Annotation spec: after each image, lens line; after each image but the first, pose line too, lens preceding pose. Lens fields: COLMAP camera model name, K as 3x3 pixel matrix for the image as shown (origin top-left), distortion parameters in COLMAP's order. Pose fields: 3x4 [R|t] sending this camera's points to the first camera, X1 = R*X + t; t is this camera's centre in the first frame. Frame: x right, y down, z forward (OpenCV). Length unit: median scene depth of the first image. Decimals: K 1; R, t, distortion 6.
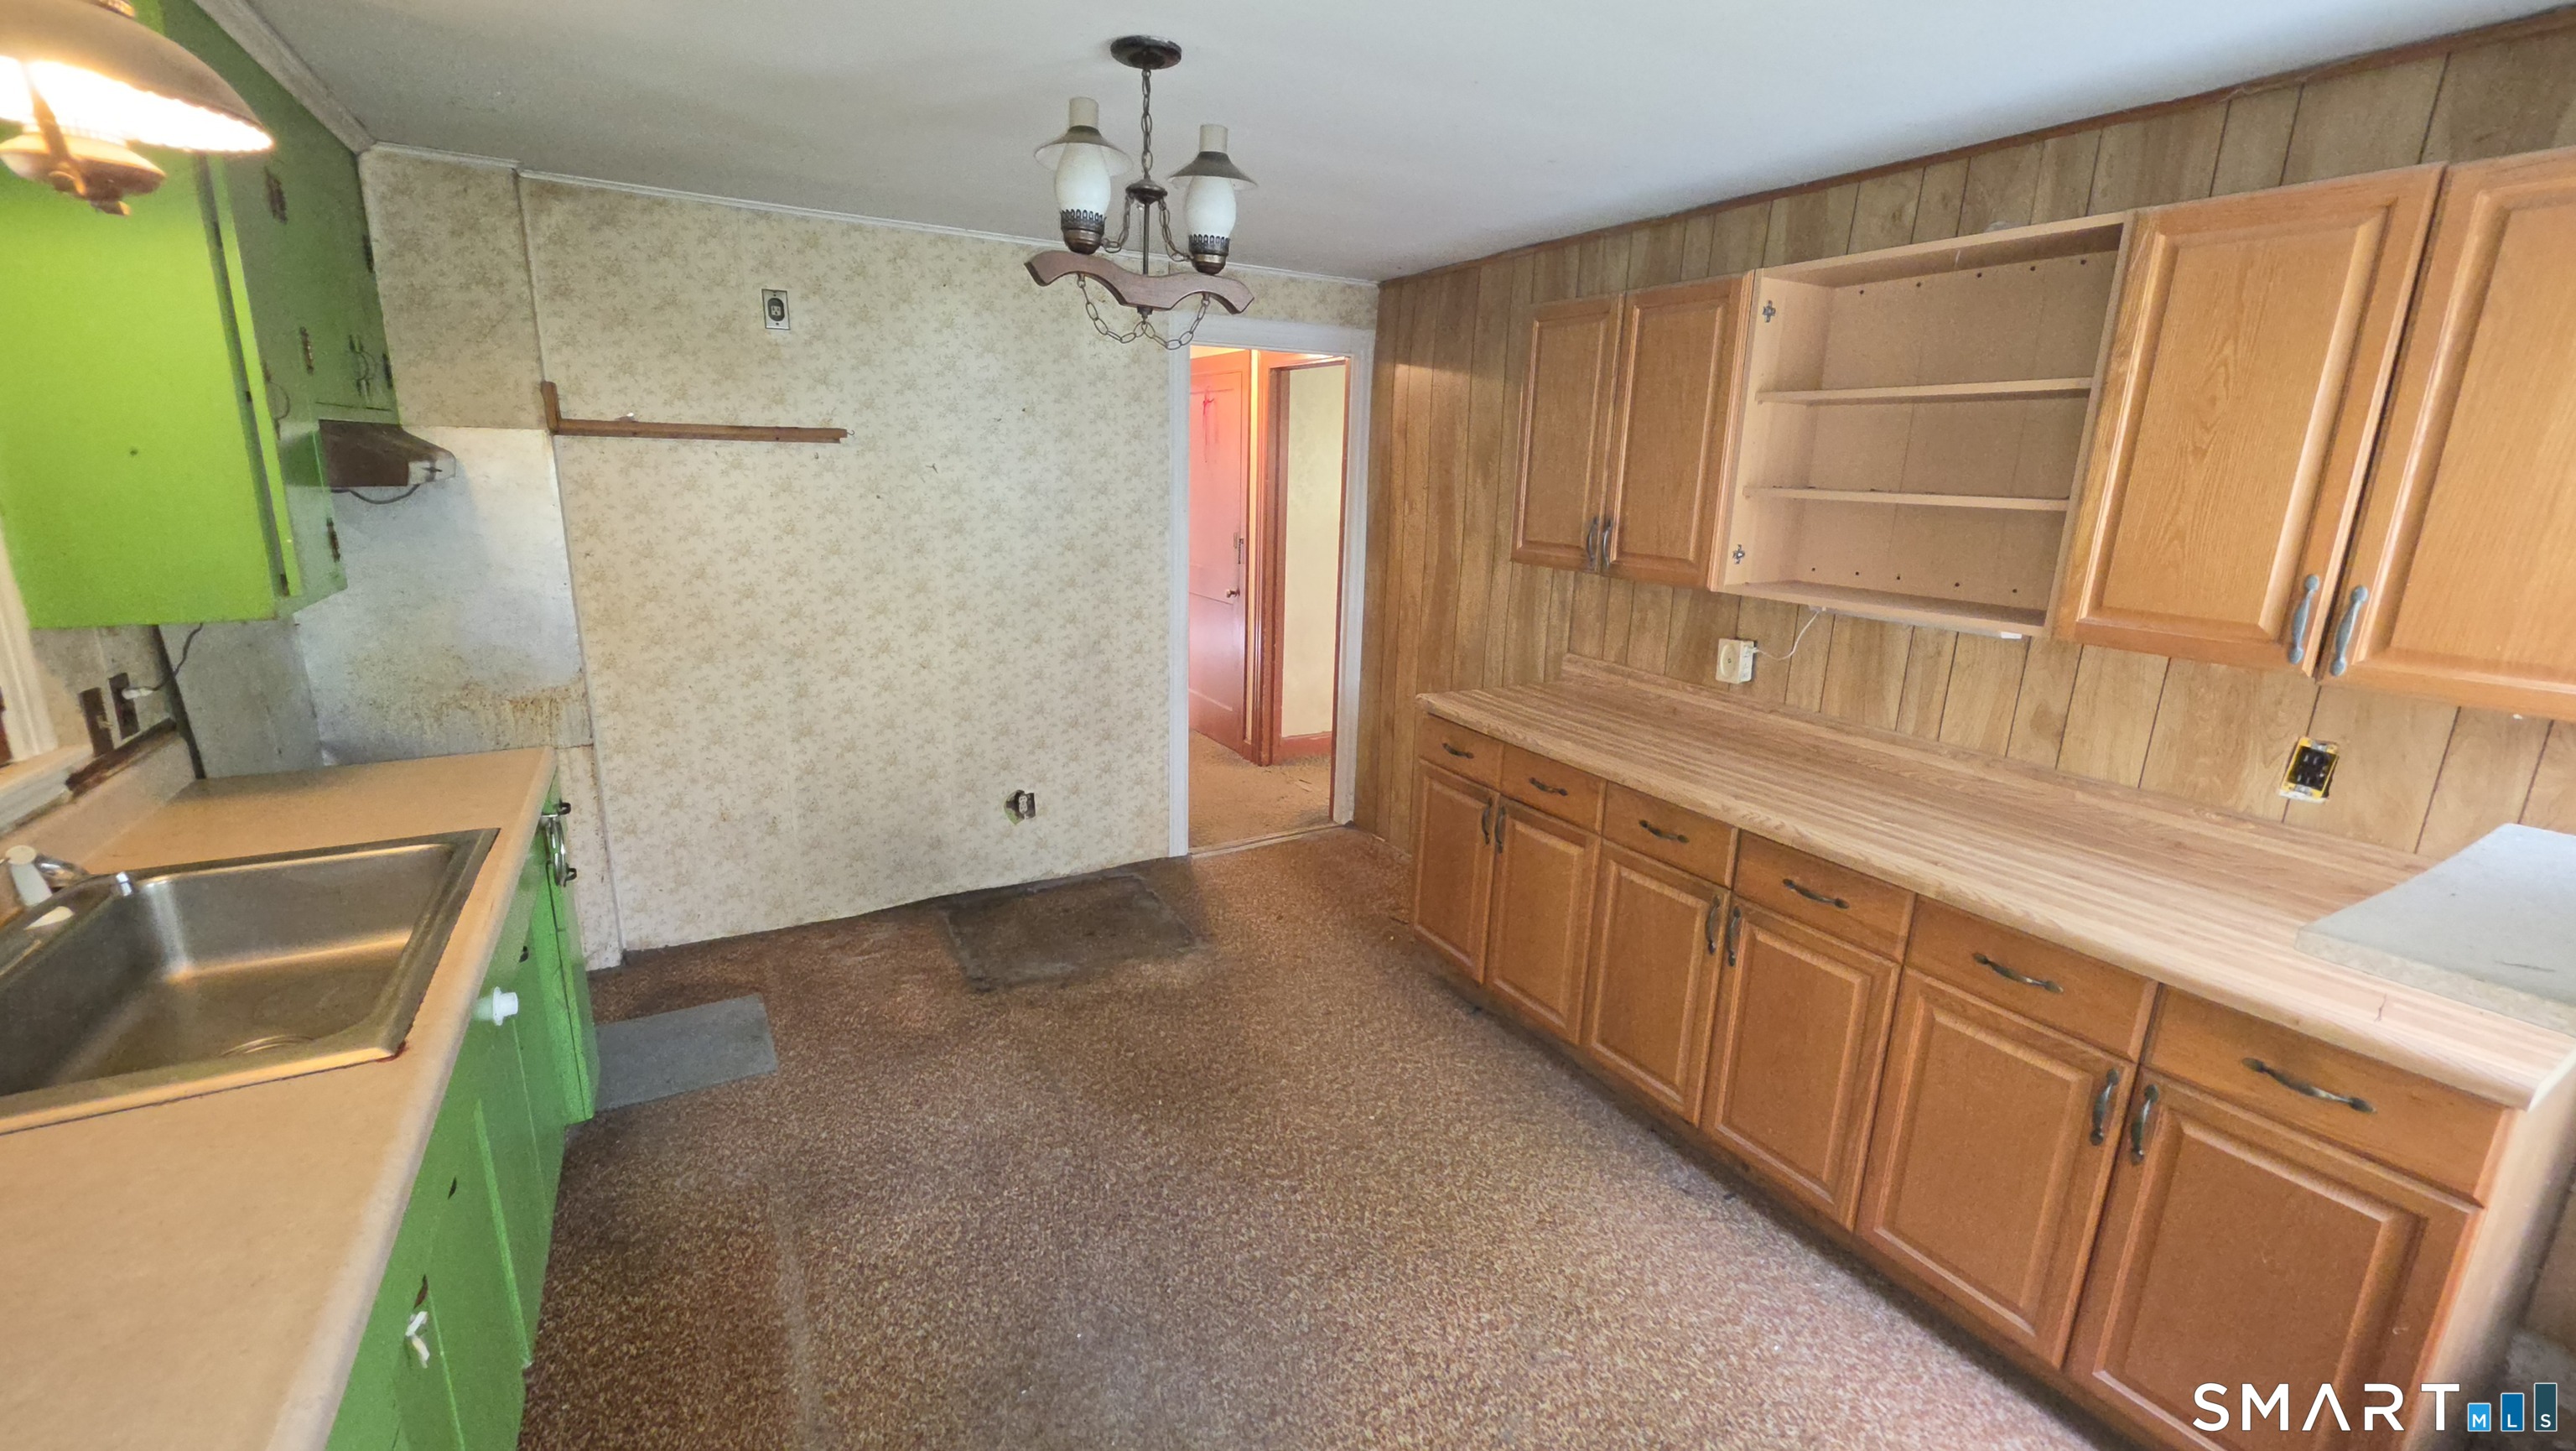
lens RADIAL K [[1030.2, 0, 1283.1], [0, 1030.2, 712.4], [0, 0, 1]] dist [-0.000560, -0.000239]
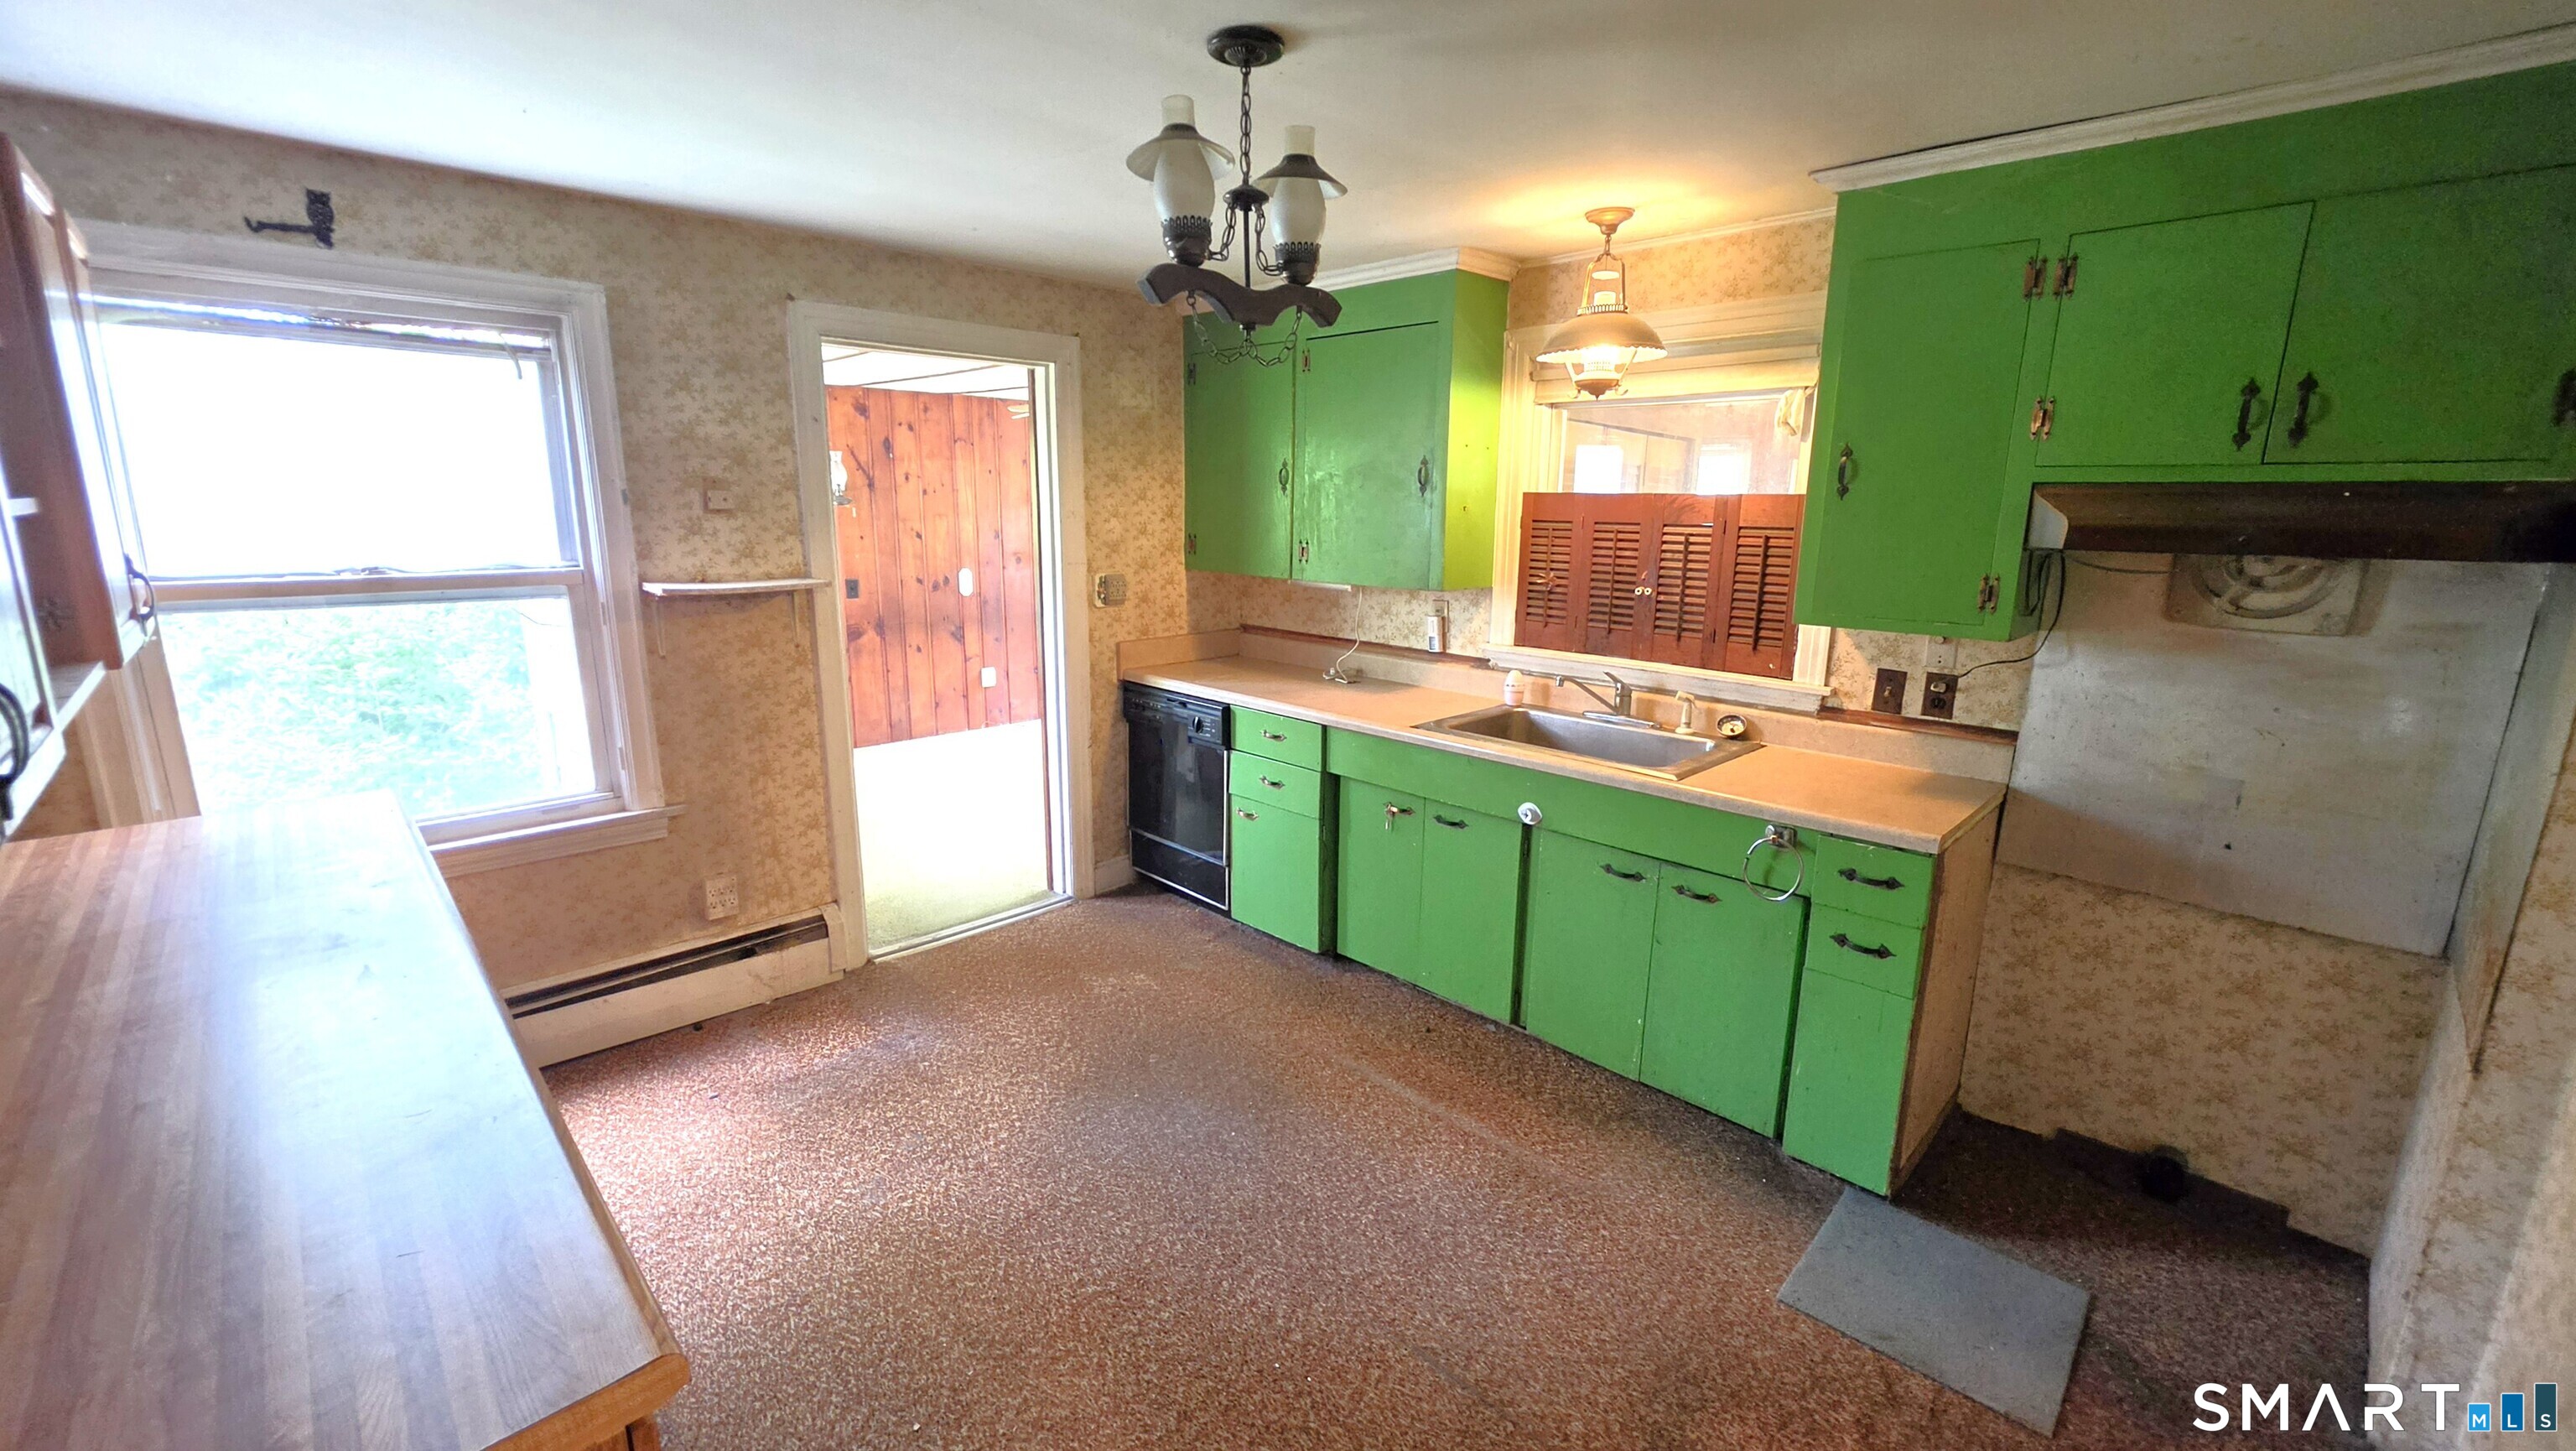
lens RADIAL K [[1030.2, 0, 1283.1], [0, 1030.2, 712.4], [0, 0, 1]] dist [-0.000560, -0.000239]
pose [[-0.966970, 0.016583, -0.254350, 0.069056], [-0.094217, 0.903953, 0.417124, -0.435896], [0.236838, 0.427310, -0.872533, 1.829446]]
